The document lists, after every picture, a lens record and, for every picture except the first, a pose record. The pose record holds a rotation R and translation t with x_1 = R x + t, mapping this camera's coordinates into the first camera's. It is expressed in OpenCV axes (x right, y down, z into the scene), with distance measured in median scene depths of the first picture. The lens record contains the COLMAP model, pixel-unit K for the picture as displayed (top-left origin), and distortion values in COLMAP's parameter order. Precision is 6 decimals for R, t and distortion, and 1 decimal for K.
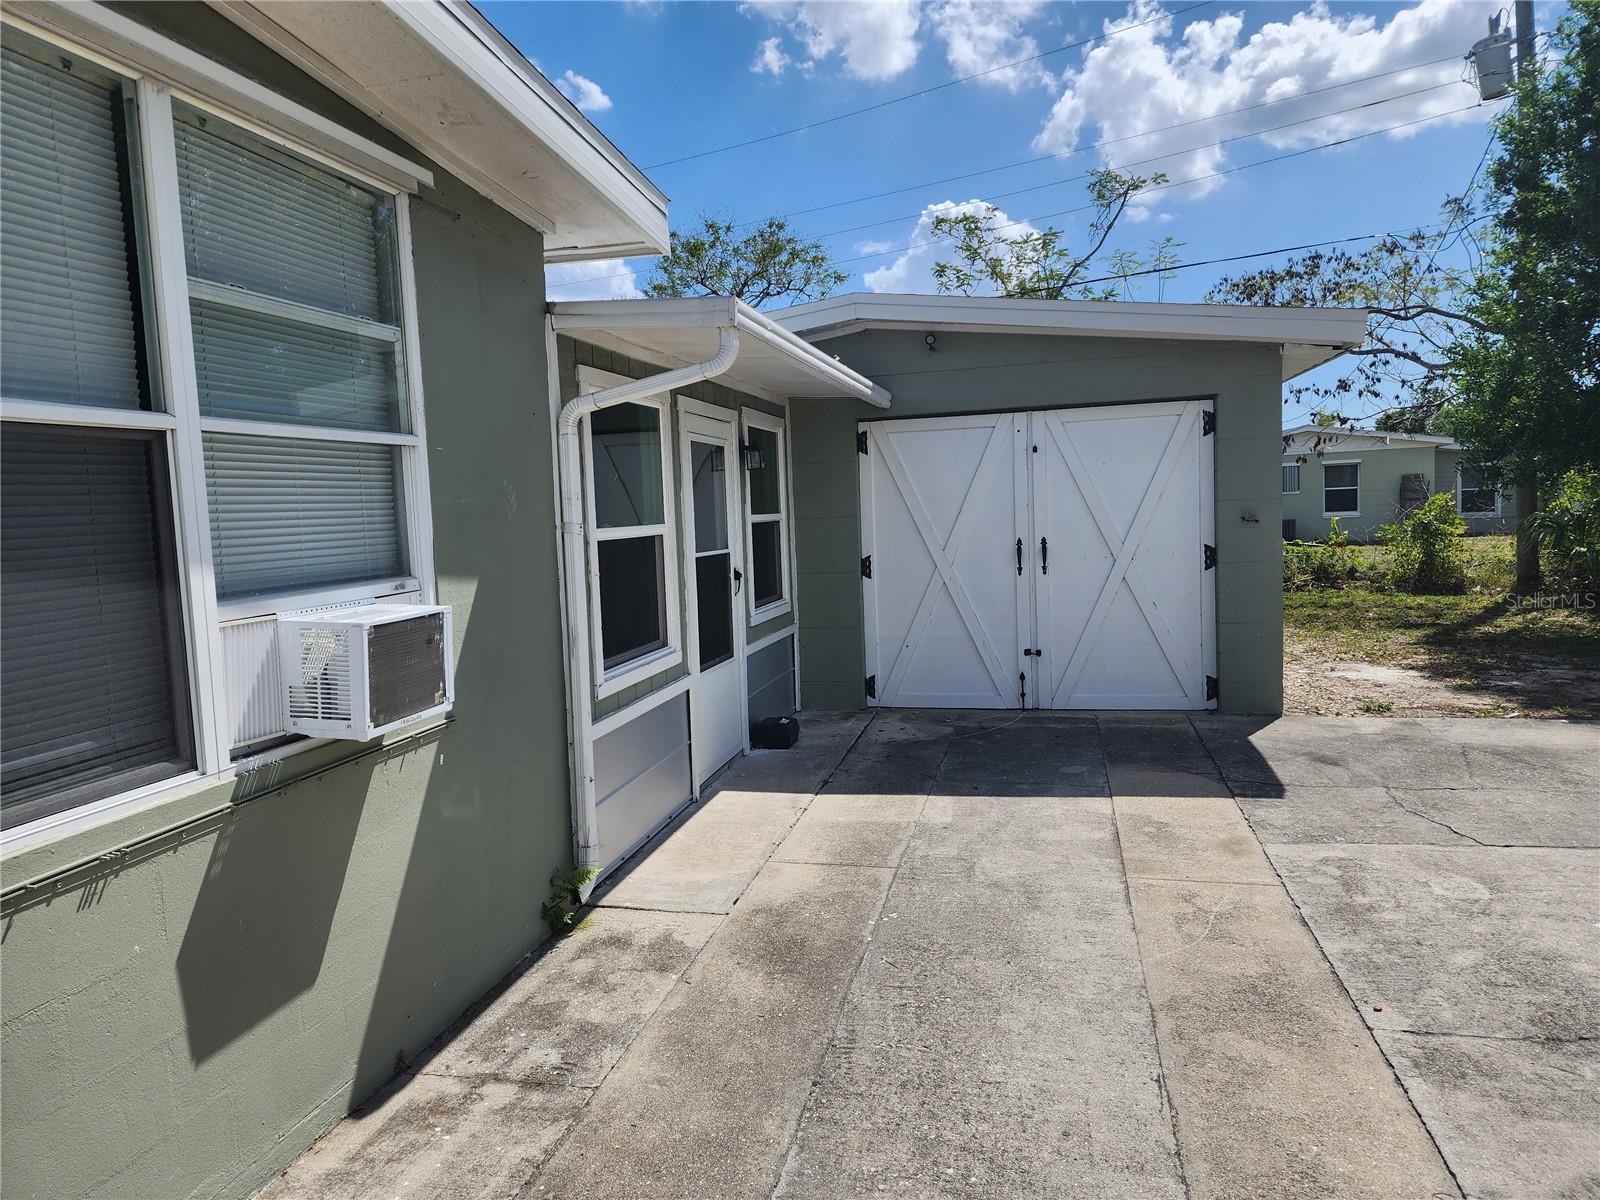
lens RADIAL K [[1074.2, 0, 791.1], [0, 1074.2, 600.8], [0, 0, 1]] dist [0.084525, -0.079436]
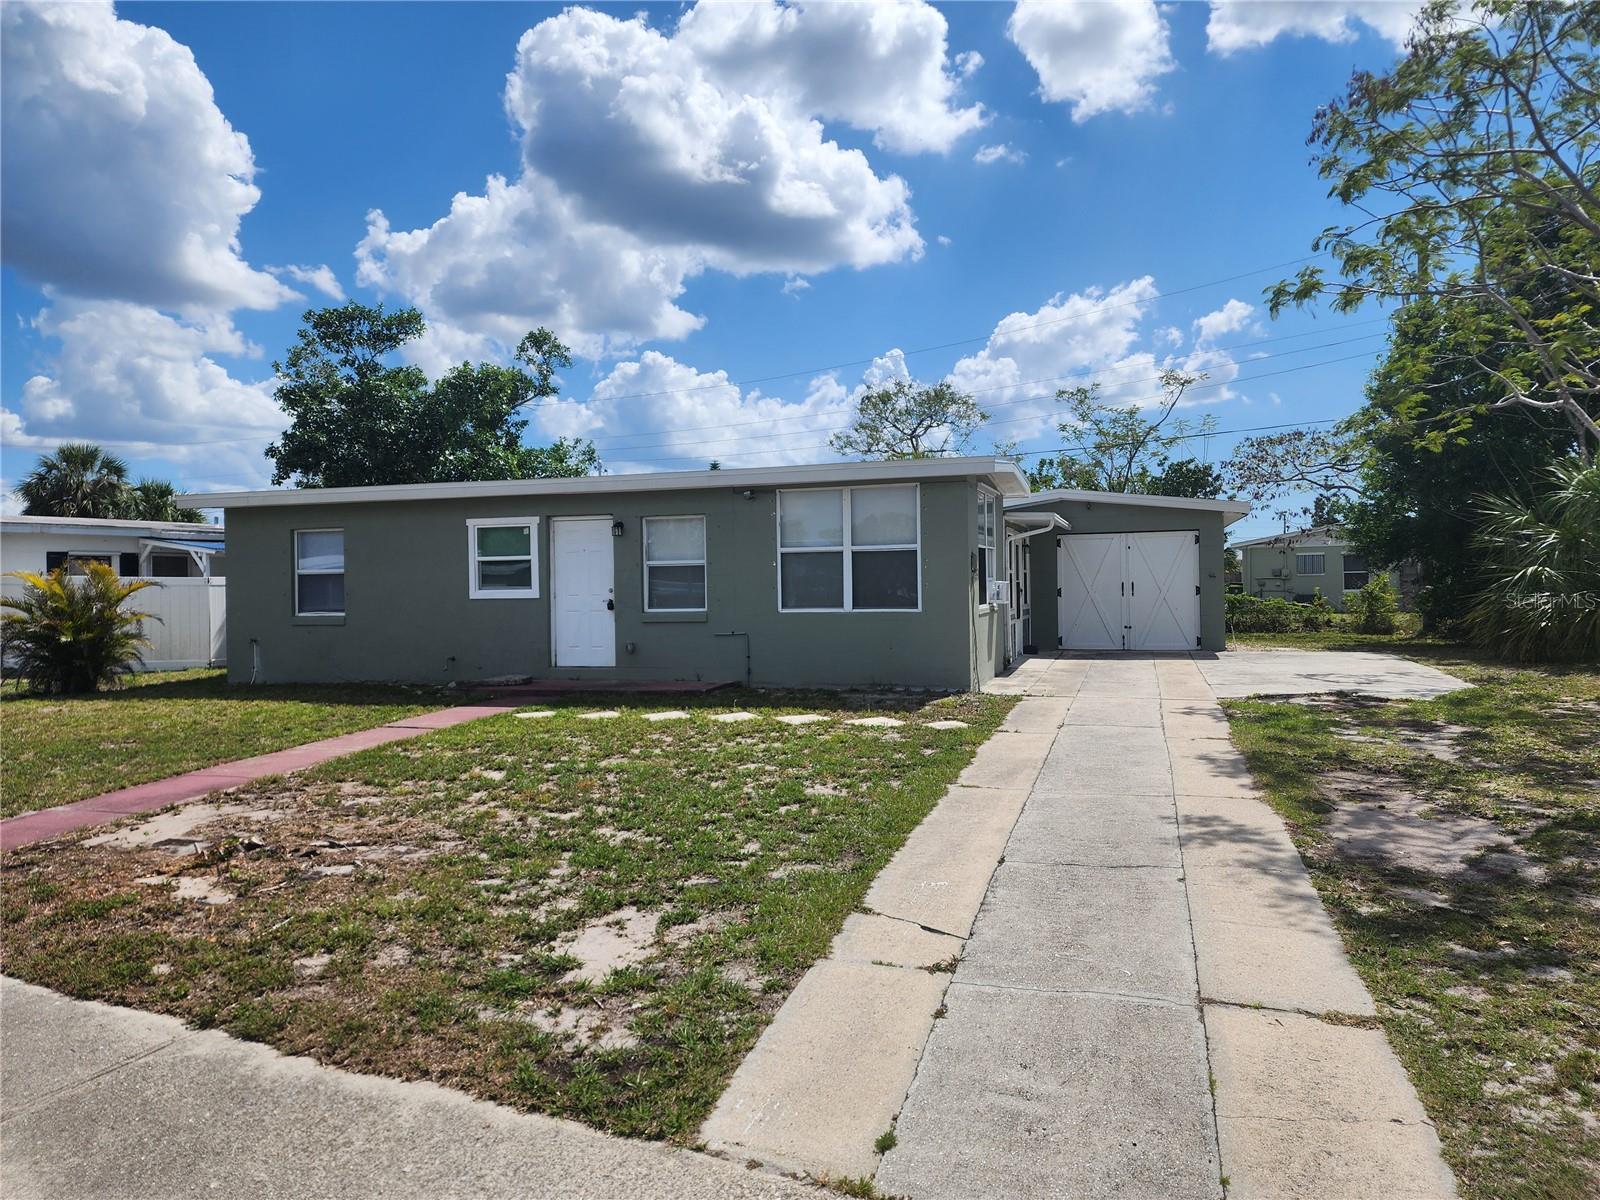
lens RADIAL K [[1074.2, 0, 791.1], [0, 1074.2, 600.8], [0, 0, 1]] dist [0.084525, -0.079436]
pose [[0.997286, 0.024352, -0.069483, -0.683992], [-0.029011, 0.997341, -0.066848, 0.314962], [0.067671, 0.068682, 0.995341, -2.786750]]
